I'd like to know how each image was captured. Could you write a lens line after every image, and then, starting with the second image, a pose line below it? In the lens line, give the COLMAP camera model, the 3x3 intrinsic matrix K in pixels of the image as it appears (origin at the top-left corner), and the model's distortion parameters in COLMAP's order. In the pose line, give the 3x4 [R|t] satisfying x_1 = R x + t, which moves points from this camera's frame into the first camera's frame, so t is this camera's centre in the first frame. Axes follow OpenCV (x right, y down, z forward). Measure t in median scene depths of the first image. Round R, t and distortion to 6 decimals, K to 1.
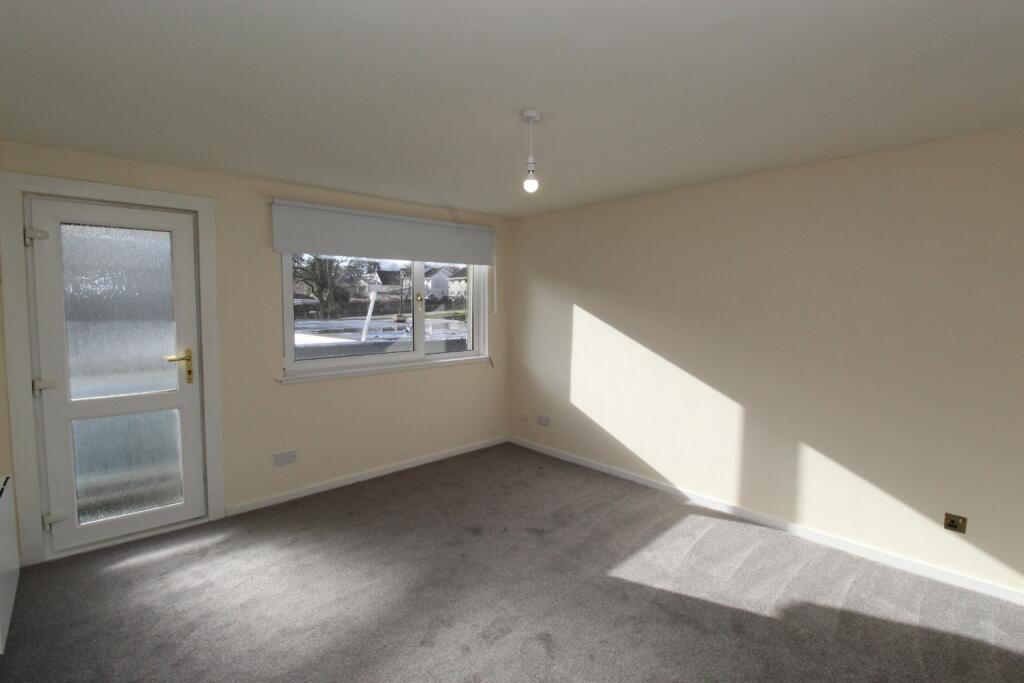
lens RADIAL K [[477.3, 0, 518.3], [0, 477.3, 330.8], [0, 0, 1]] dist [0.000507, -0.009721]
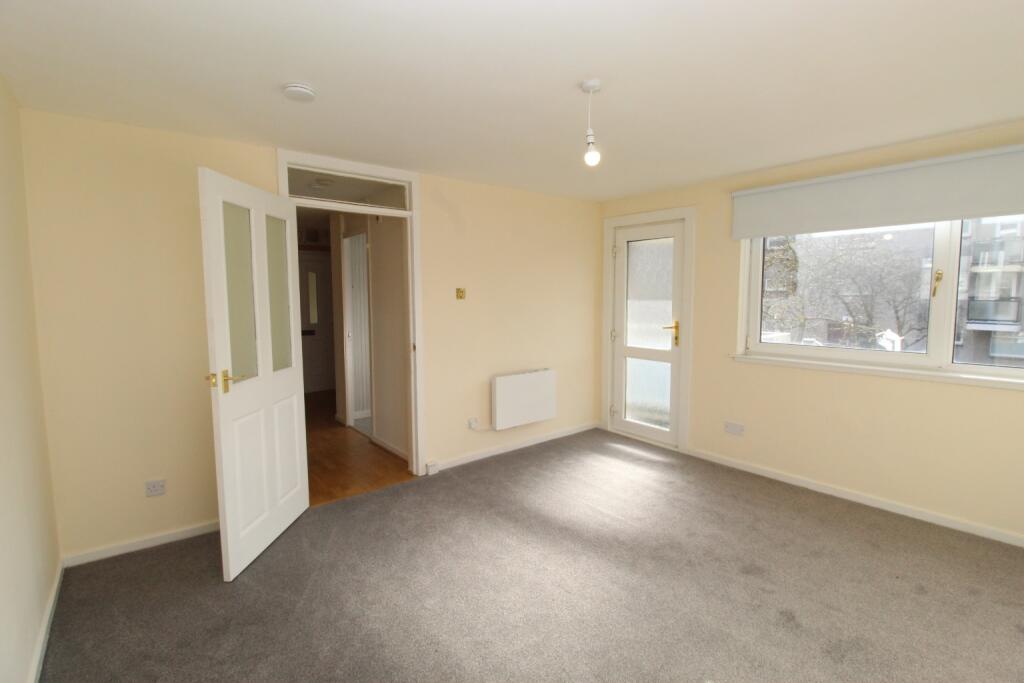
lens RADIAL K [[477.3, 0, 518.3], [0, 477.3, 330.8], [0, 0, 1]] dist [0.000507, -0.009721]
pose [[-0.063363, 0.075675, -0.995117, 0.751580], [-0.058115, 0.995149, 0.079378, -0.017046], [0.996297, 0.062861, -0.058657, 0.681948]]
